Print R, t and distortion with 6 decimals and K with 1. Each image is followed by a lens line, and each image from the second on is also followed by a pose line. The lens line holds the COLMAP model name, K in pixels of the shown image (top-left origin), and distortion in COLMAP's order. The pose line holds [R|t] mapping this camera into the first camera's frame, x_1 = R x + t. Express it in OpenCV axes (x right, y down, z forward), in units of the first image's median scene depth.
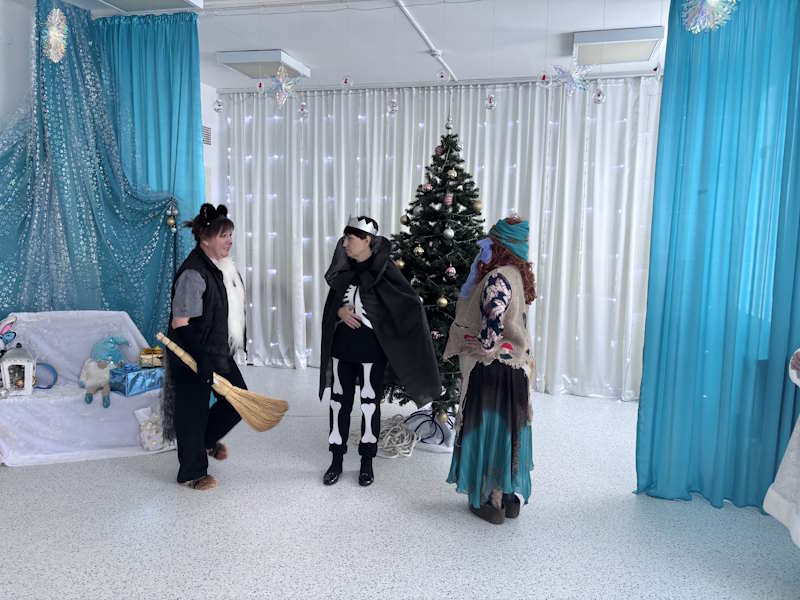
lens RADIAL K [[611.0, 0, 400.1], [0, 611.0, 303.7], [0, 0, 1]] dist [0.027568, -0.033624]
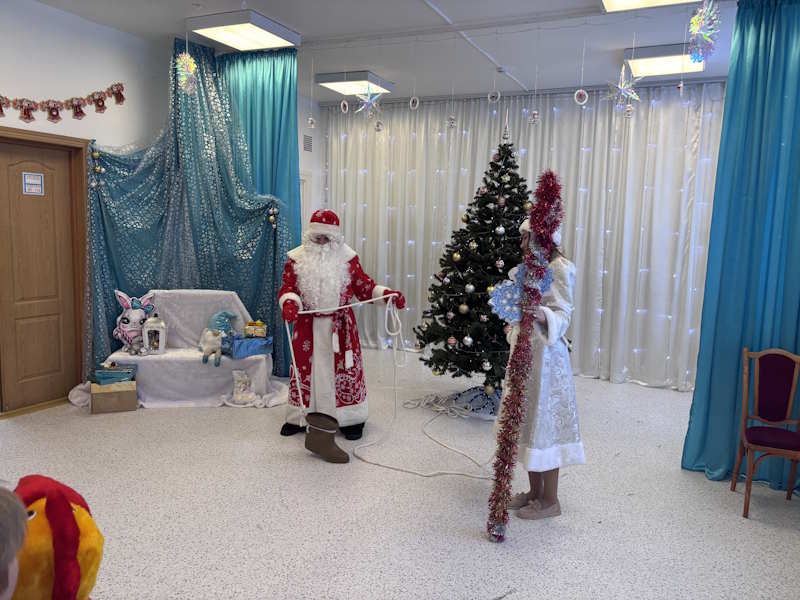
lens RADIAL K [[611.0, 0, 400.4], [0, 611.0, 298.9], [0, 0, 1]] dist [0.027568, -0.033624]
pose [[0.984906, 0.027240, -0.170933, 0.092328], [-0.027400, 0.999624, 0.001421, 0.016542], [0.170907, 0.003284, 0.985282, -0.159083]]
